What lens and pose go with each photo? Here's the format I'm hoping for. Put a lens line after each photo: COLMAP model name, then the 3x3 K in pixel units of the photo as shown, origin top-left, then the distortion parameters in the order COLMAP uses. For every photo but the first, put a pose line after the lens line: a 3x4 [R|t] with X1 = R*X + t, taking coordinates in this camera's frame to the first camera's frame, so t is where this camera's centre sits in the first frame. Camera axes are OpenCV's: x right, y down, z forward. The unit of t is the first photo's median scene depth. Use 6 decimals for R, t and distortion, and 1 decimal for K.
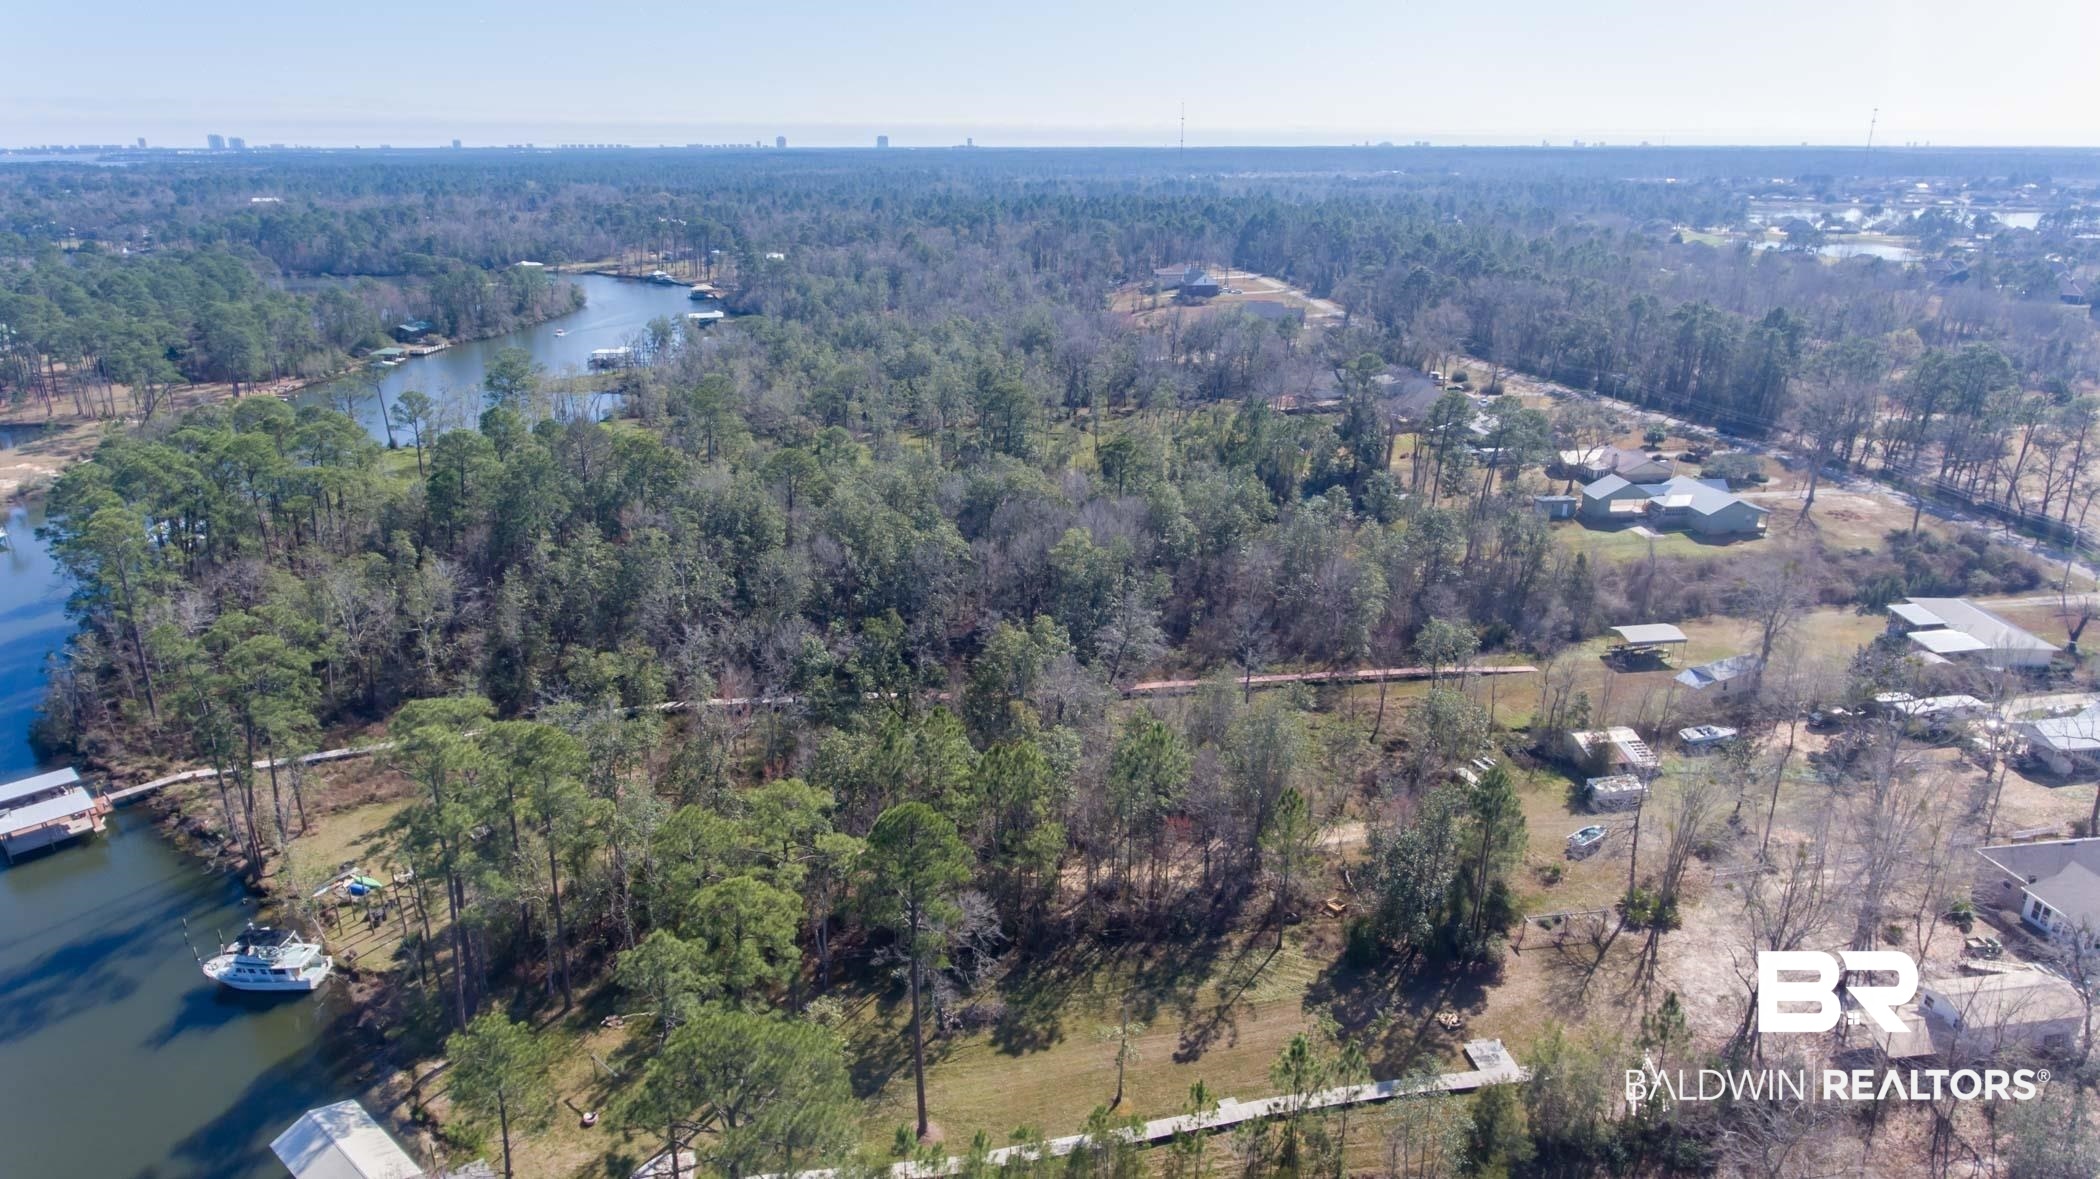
lens RADIAL K [[1266.6, 0, 1053.5], [0, 1266.6, 600.4], [0, 0, 1]] dist [-0.000319, 0.000061]
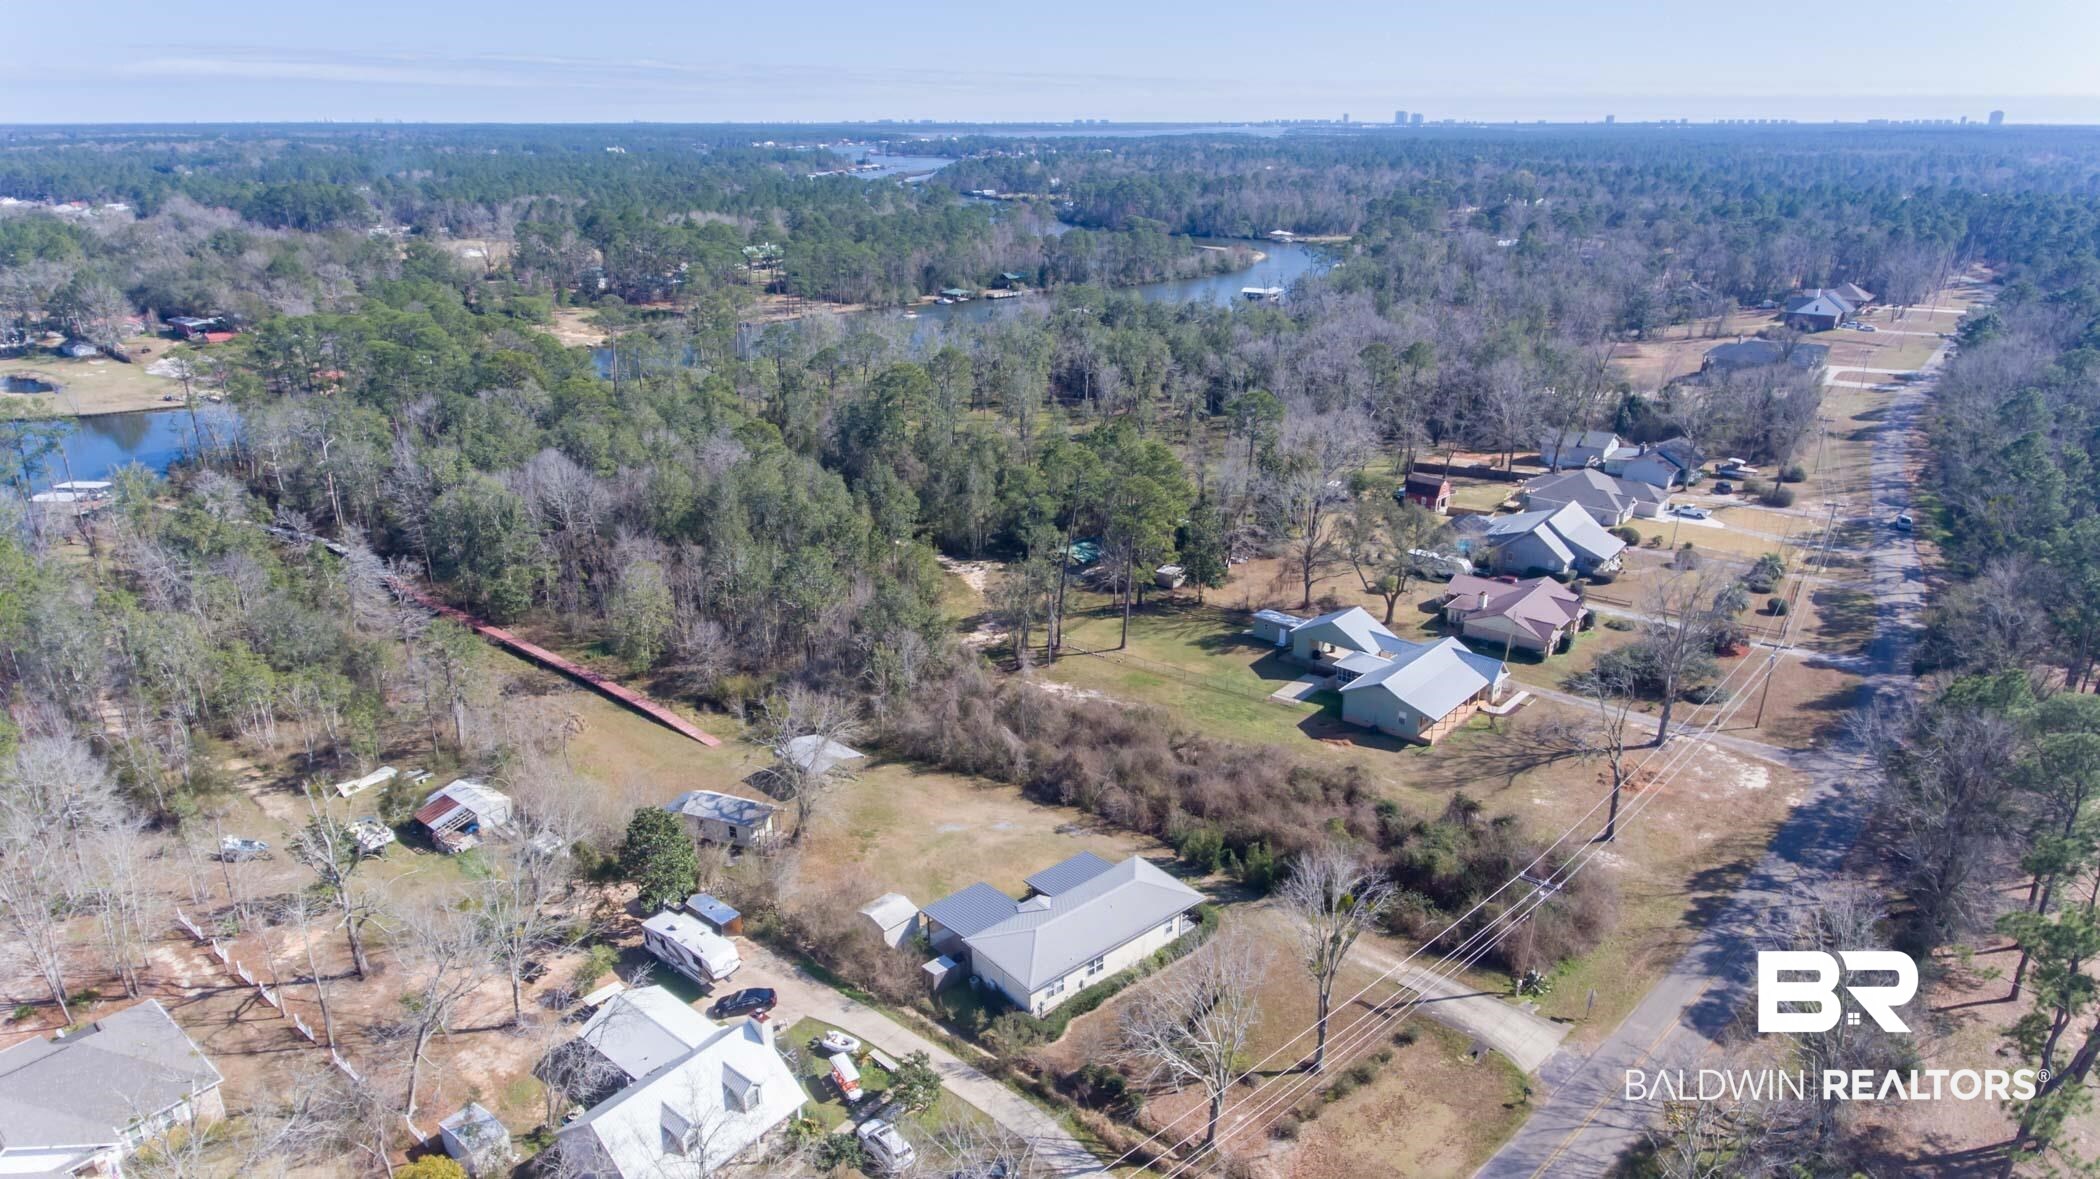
lens RADIAL K [[1281.1, 0, 1050.0], [0, 1281.1, 594.0], [0, 0, 1]] dist [0.002145, -0.003360]
pose [[0.677815, 0.256253, -0.689131, 0.420443], [-0.250023, 0.961773, 0.111718, -0.074355], [0.691416, 0.096574, 0.715973, 0.205348]]
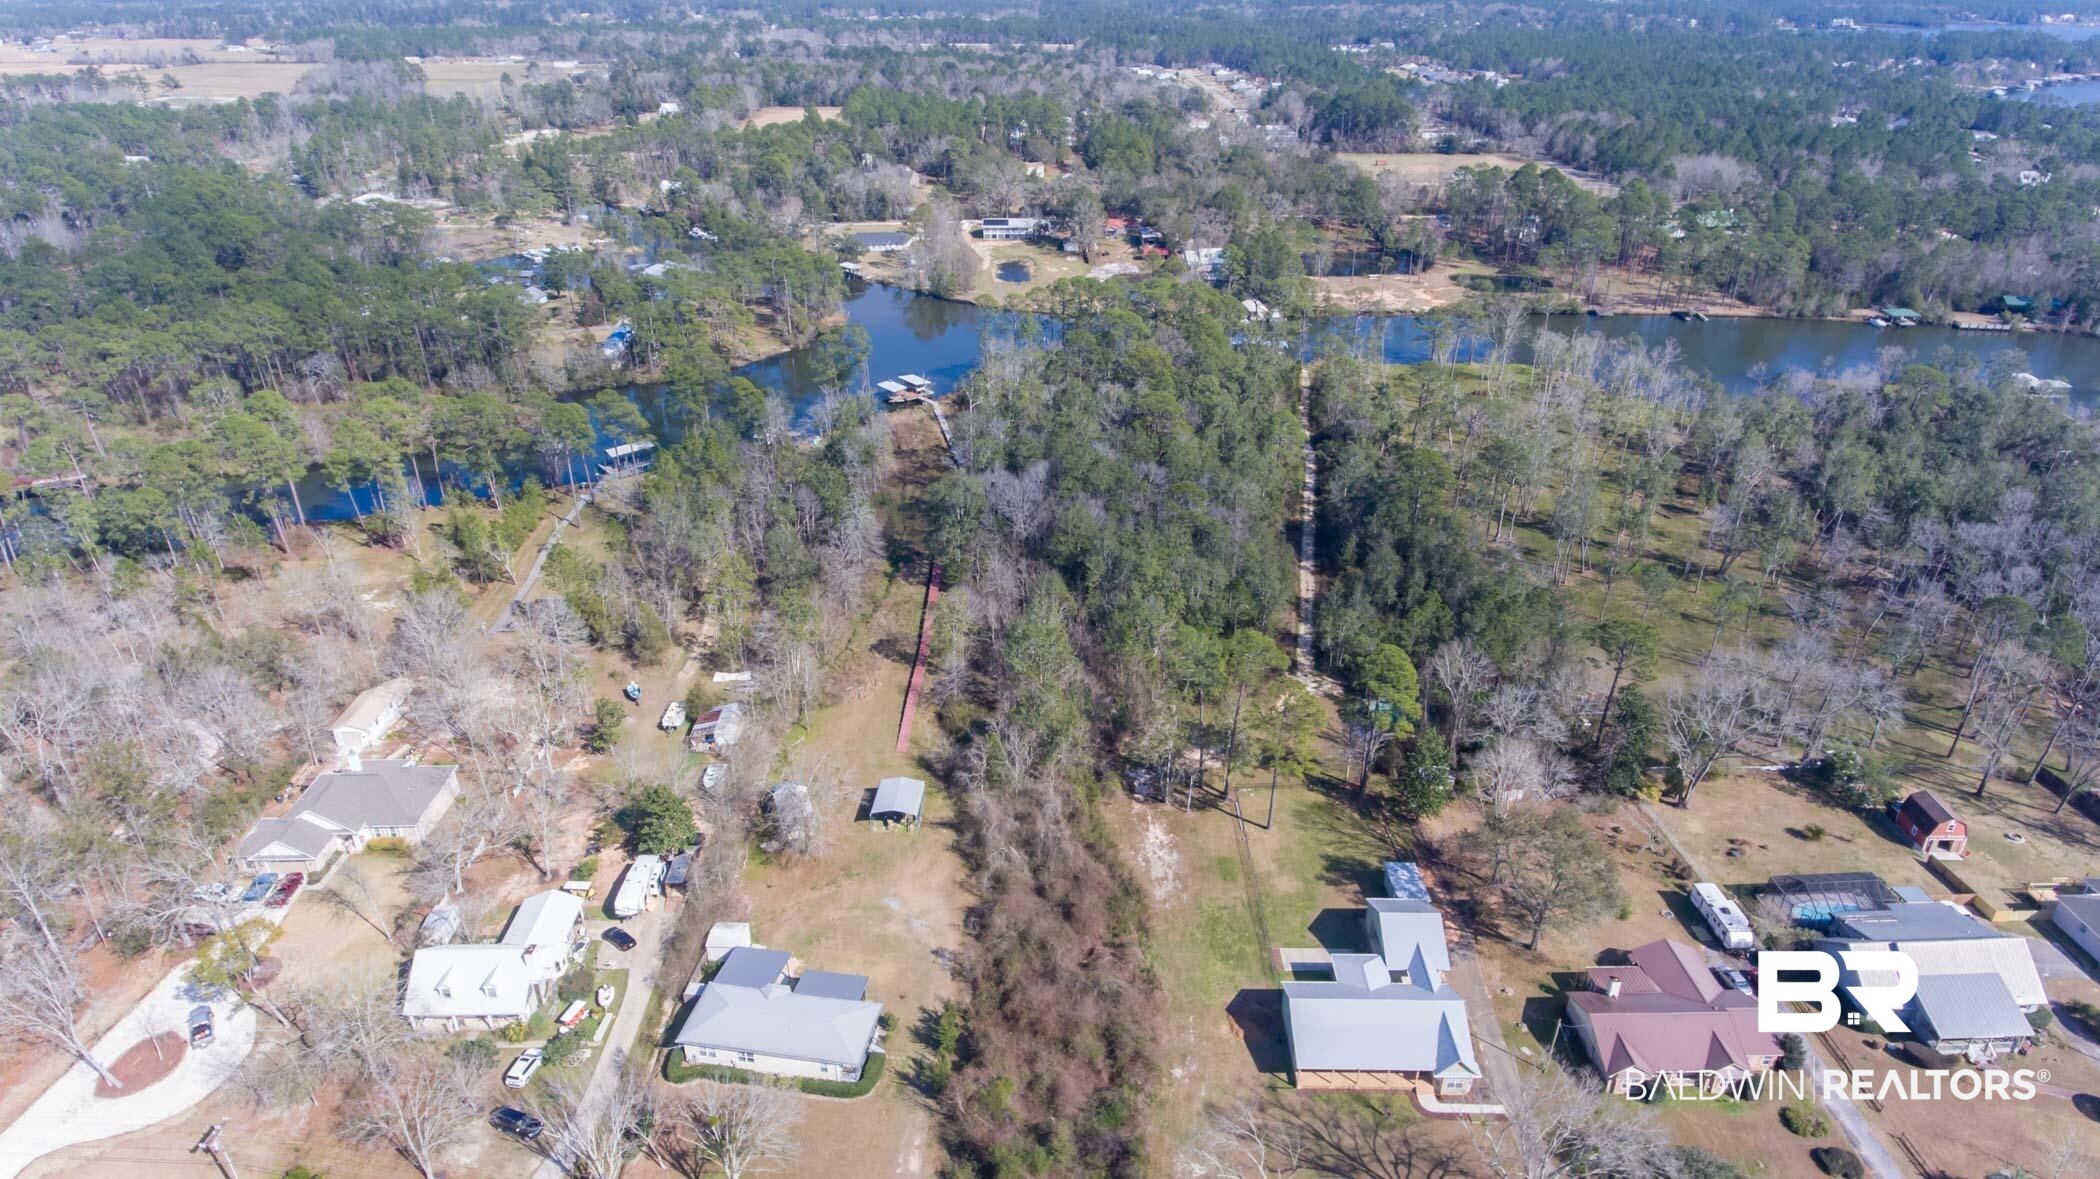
lens RADIAL K [[1272.1, 0, 1044.9], [0, 1272.1, 585.3], [0, 0, 1]] dist [0.000455, -0.001745]
pose [[-0.123311, 0.438015, -0.890470, 0.488747], [-0.337924, 0.825158, 0.452683, -0.229180], [0.933061, 0.356732, 0.046265, 0.389665]]
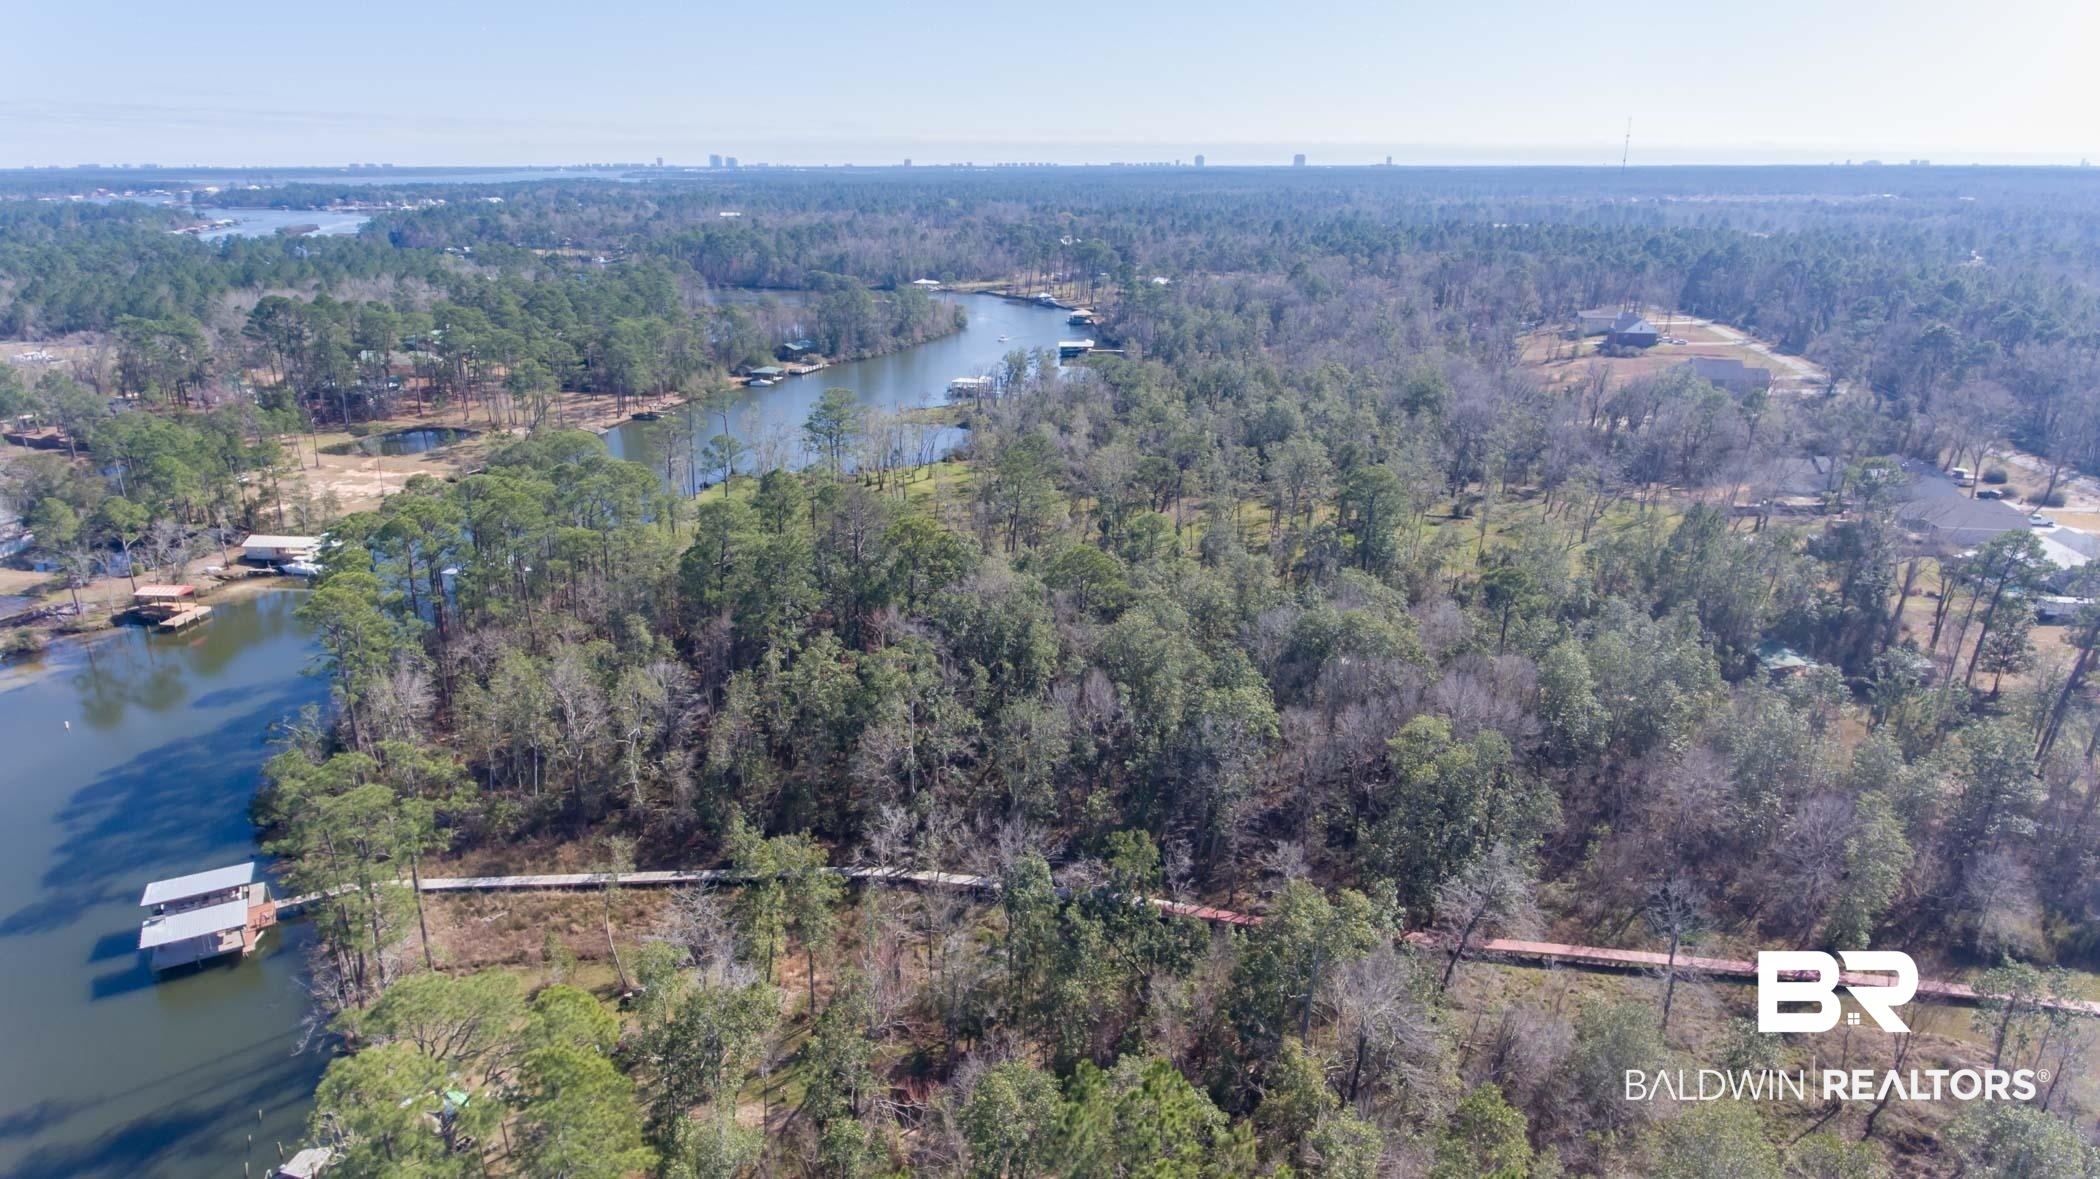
lens RADIAL K [[1259.1, 0, 1057.0], [0, 1259.1, 593.4], [0, 0, 1]] dist [-0.002551, 0.002496]
pose [[0.953172, 0.097763, -0.286192, 0.005370], [-0.102280, 0.994755, -0.000837, -0.038053], [0.284609, 0.030069, 0.958172, 0.092411]]
